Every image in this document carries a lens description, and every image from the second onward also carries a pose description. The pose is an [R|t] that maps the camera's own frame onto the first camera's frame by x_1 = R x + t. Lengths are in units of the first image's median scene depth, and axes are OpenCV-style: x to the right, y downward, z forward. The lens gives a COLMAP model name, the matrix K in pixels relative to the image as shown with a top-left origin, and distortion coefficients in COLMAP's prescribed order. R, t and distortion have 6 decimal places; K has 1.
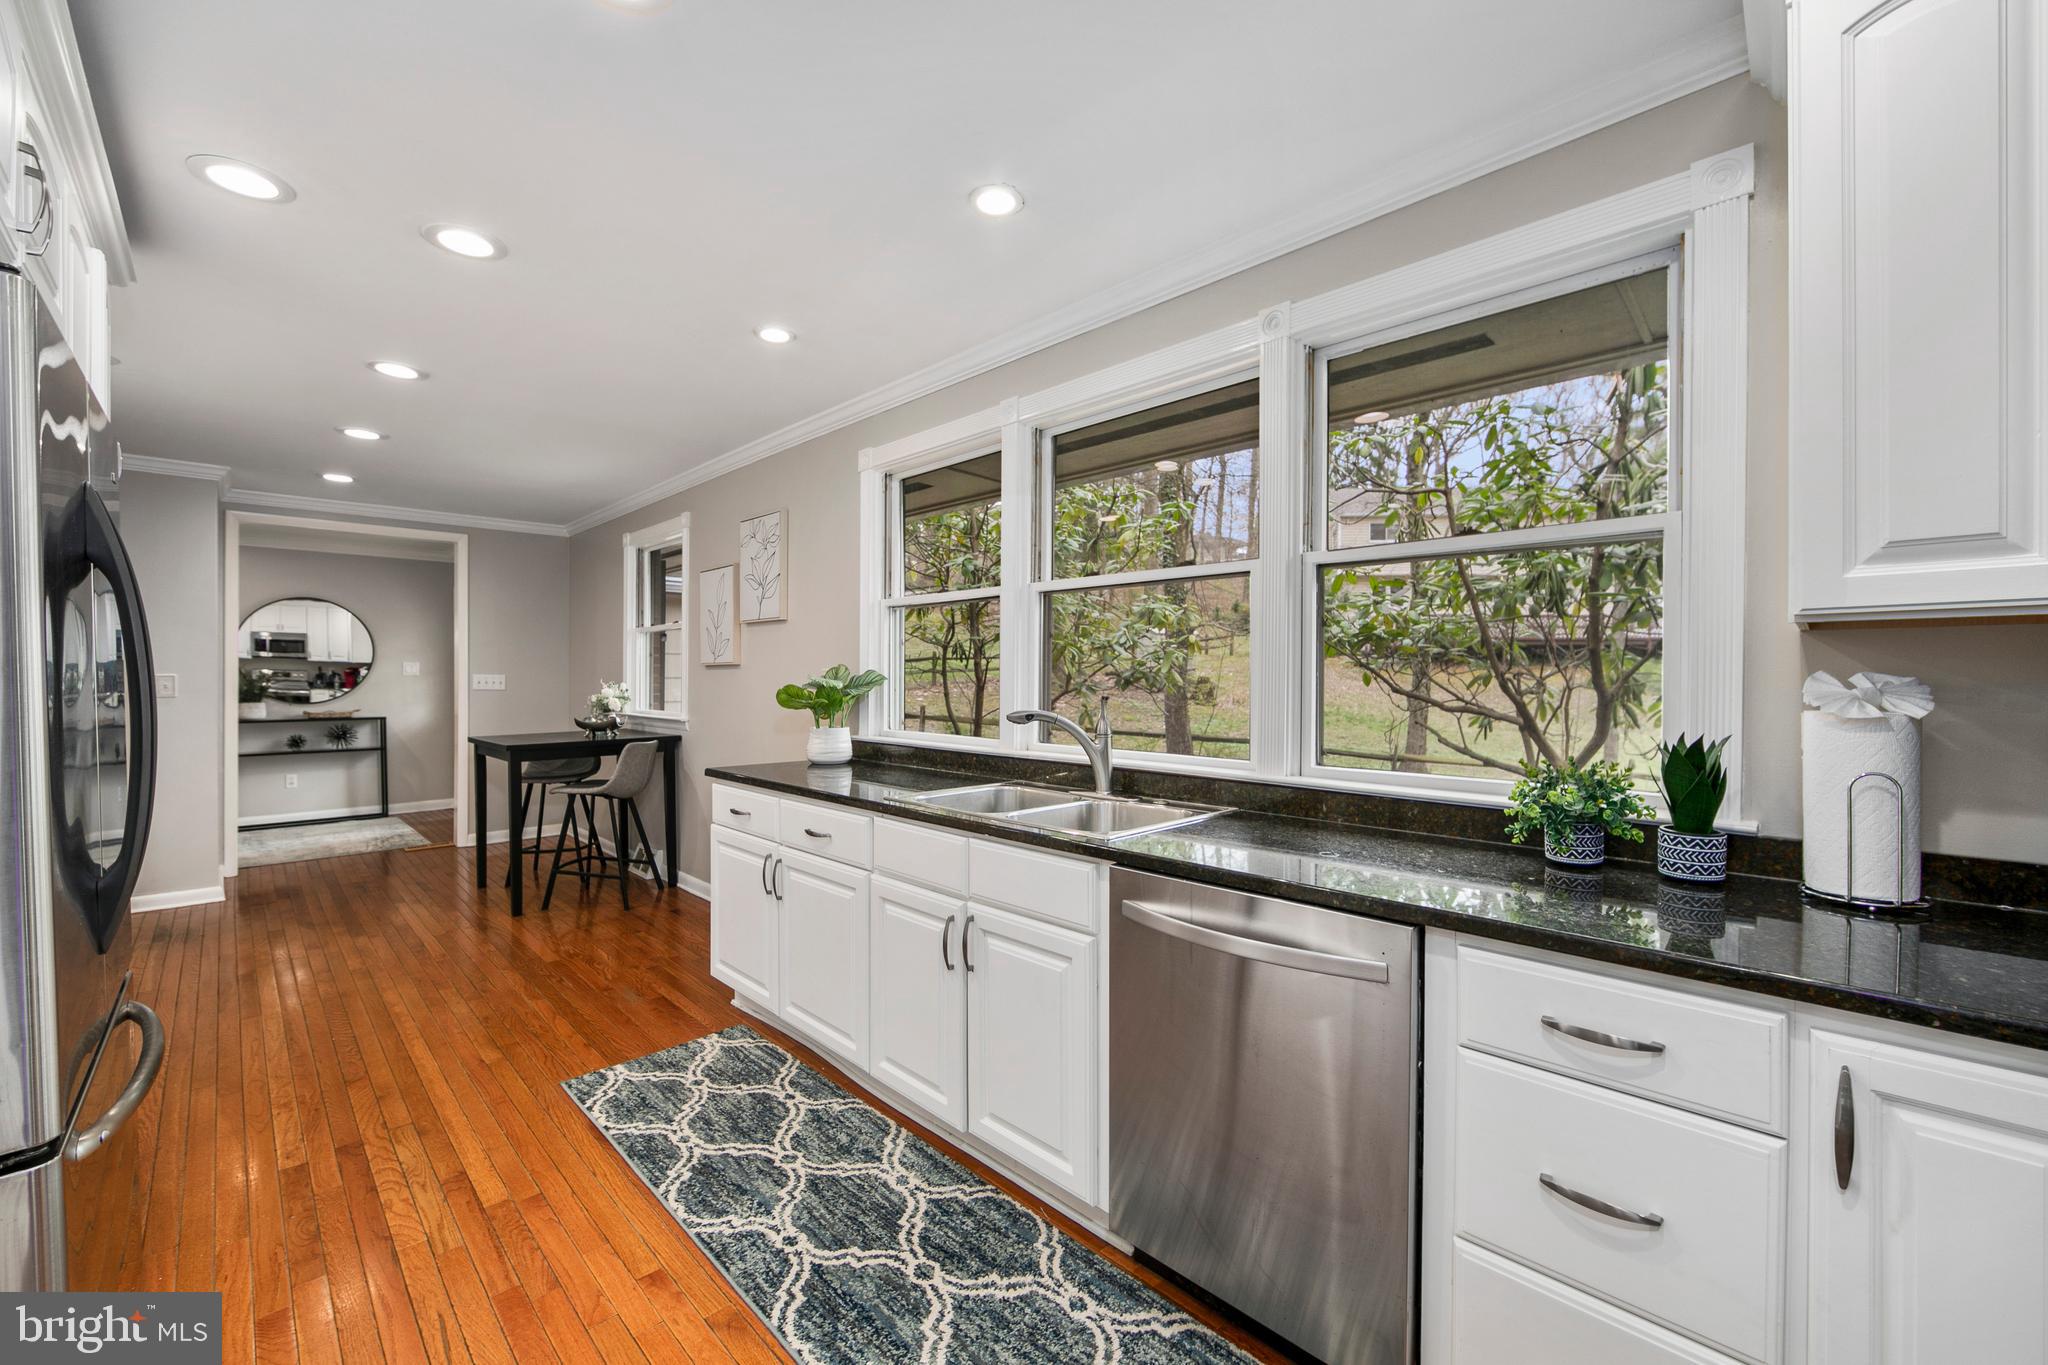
lens RADIAL K [[806.9, 0, 1024.0], [0, 806.9, 682.5], [0, 0, 1]] dist [-0.009815, 0.000272]
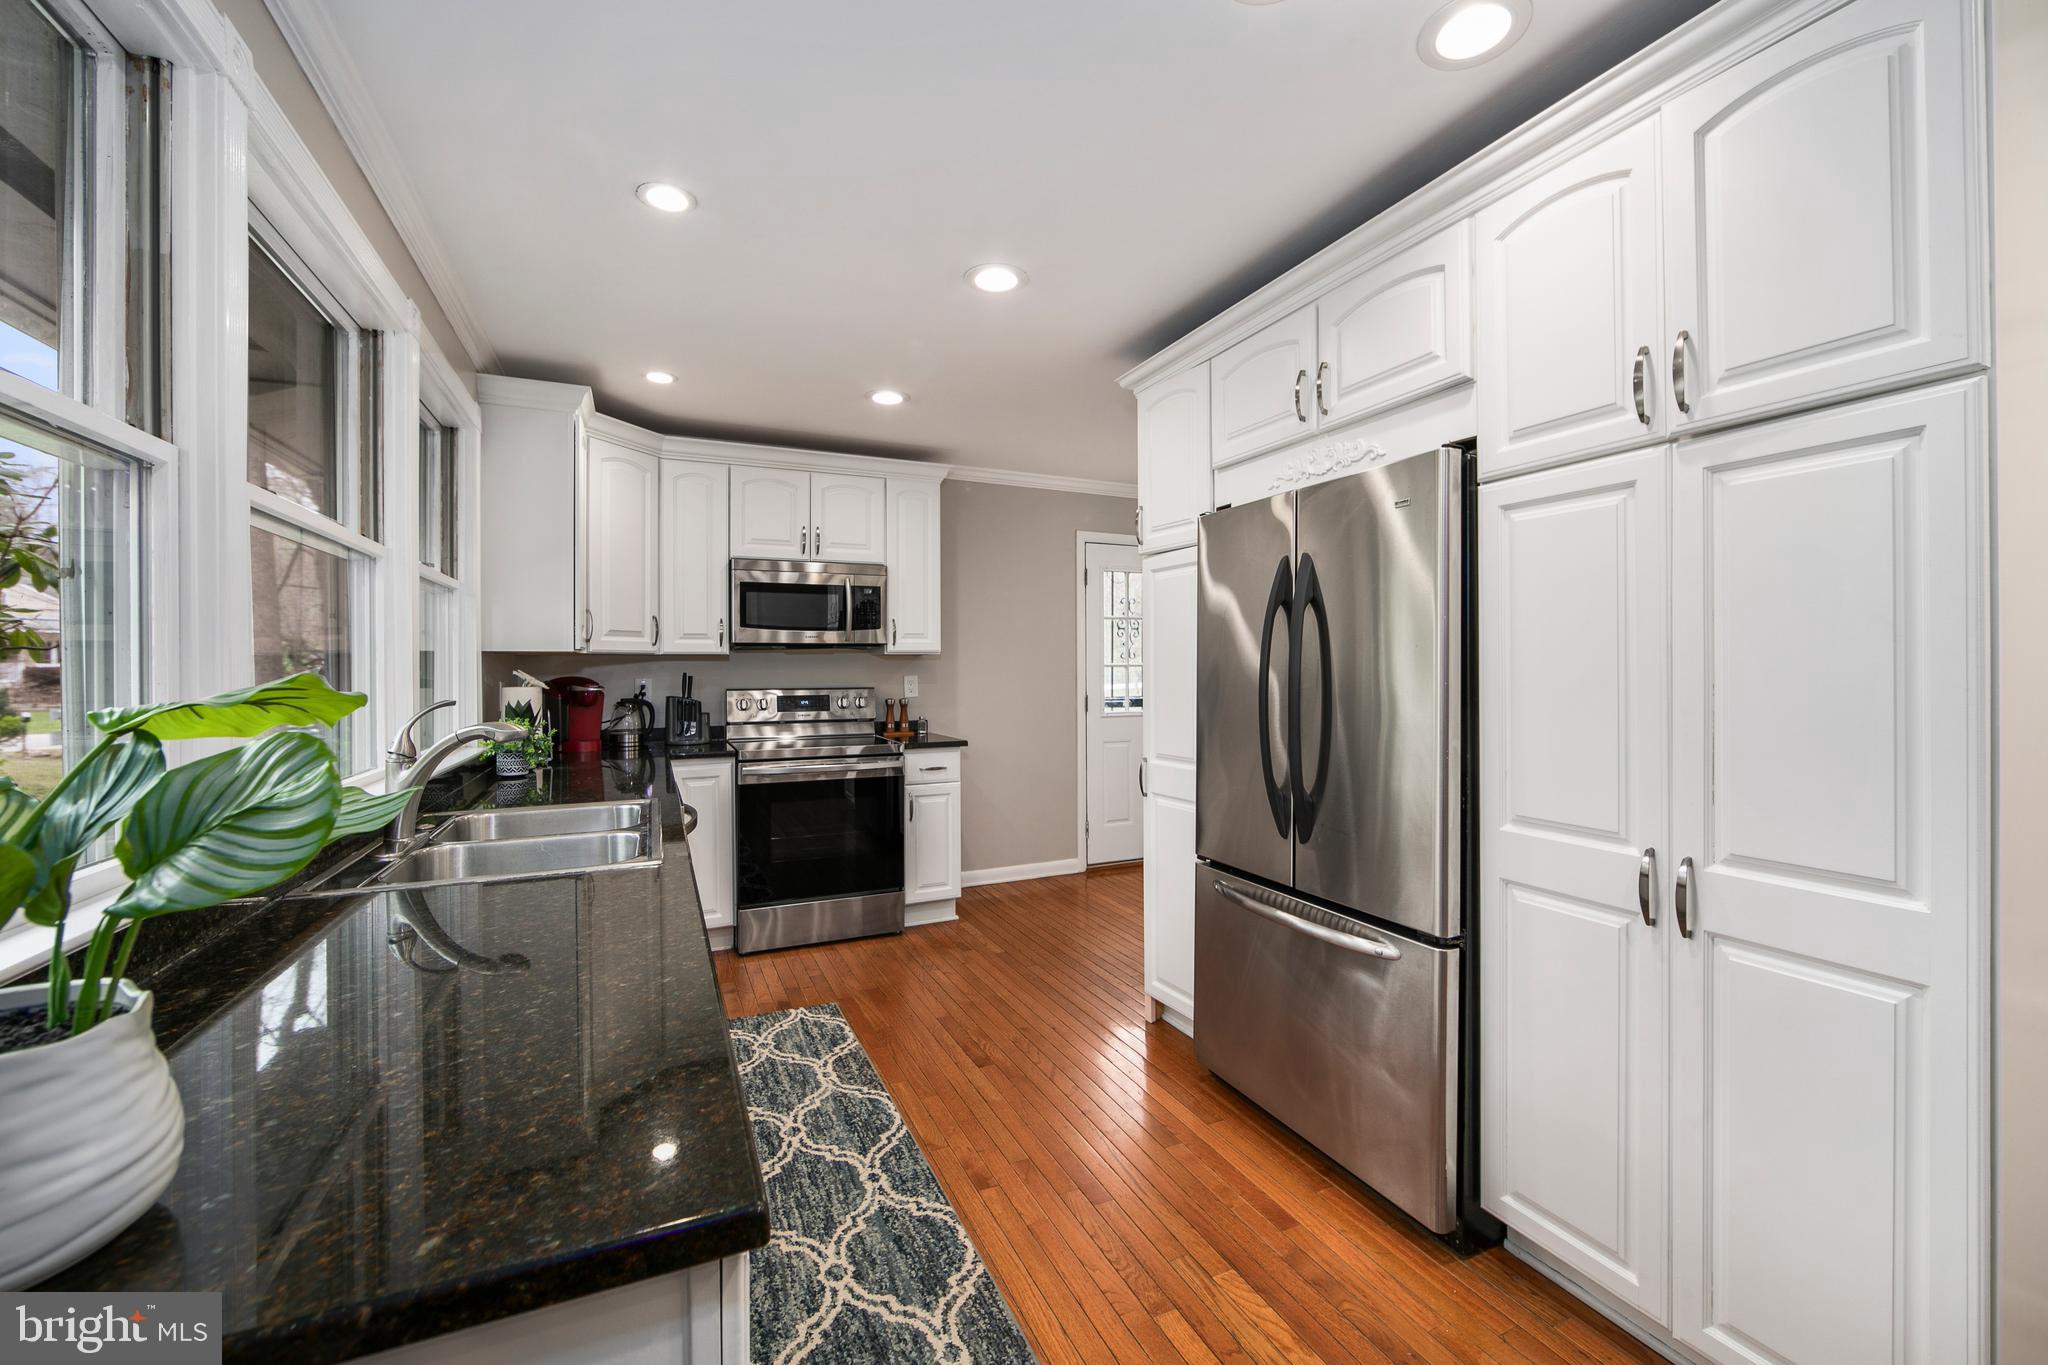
lens RADIAL K [[814.8, 0, 1033.4], [0, 814.8, 671.0], [0, 0, 1]] dist [-0.007187, 0.000412]
pose [[-0.942067, 0.001792, 0.335419, -0.669004], [0.004209, 0.999970, 0.006478, -0.013791], [-0.335398, 0.007515, -0.942047, 1.506230]]
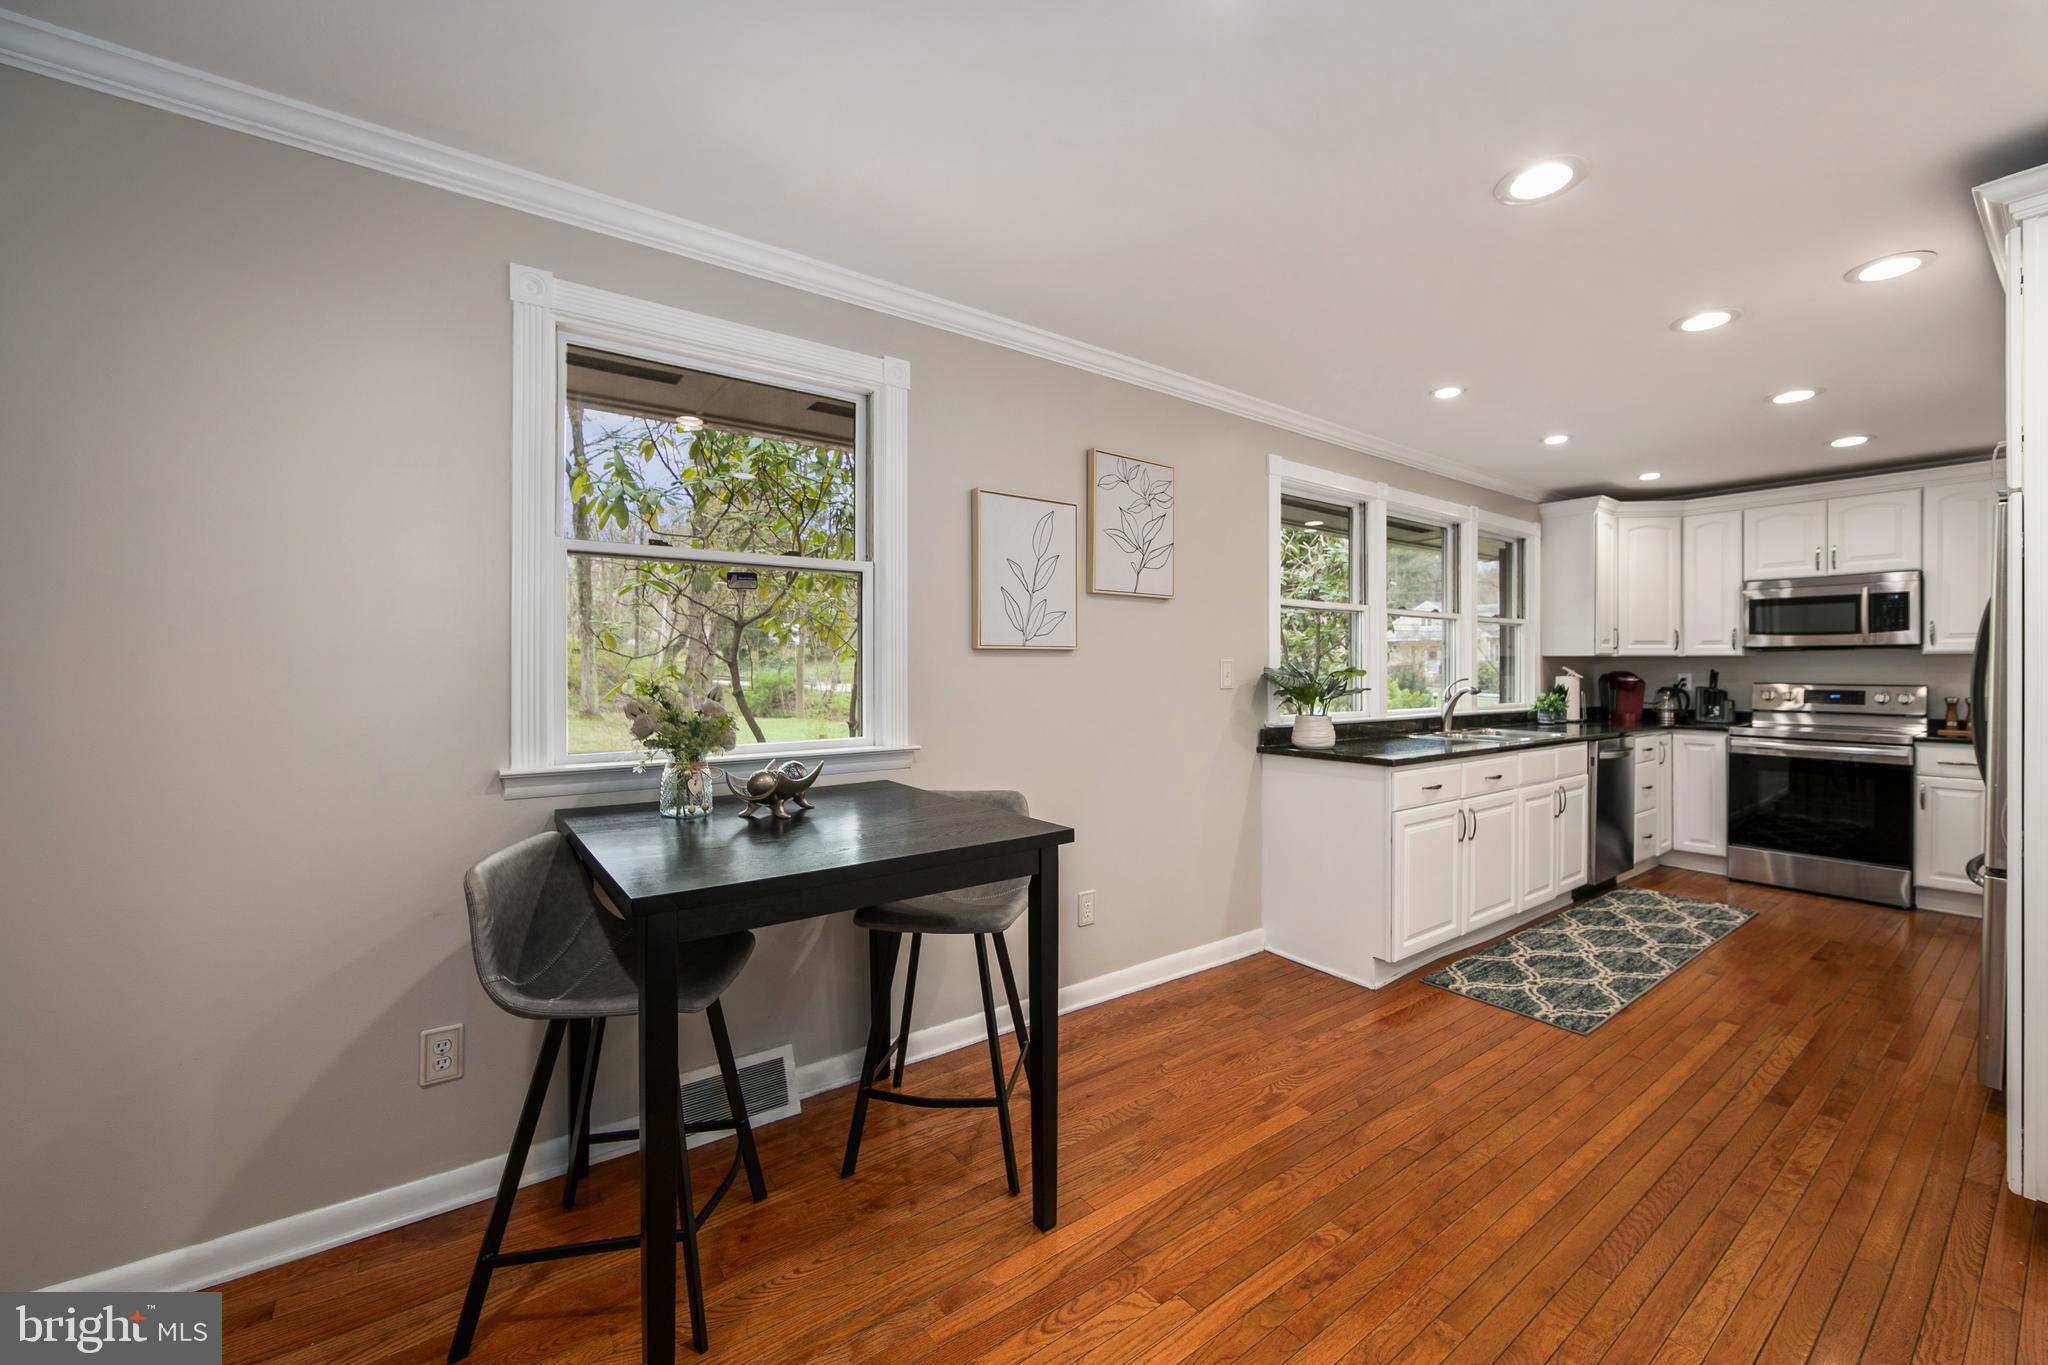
lens RADIAL K [[814.8, 0, 1033.4], [0, 814.8, 671.0], [0, 0, 1]] dist [-0.007187, 0.000412]
pose [[0.138992, -0.007320, 0.990266, -1.919838], [0.001131, 0.999973, 0.007233, -0.016152], [-0.990293, 0.000115, 0.138997, 1.713723]]
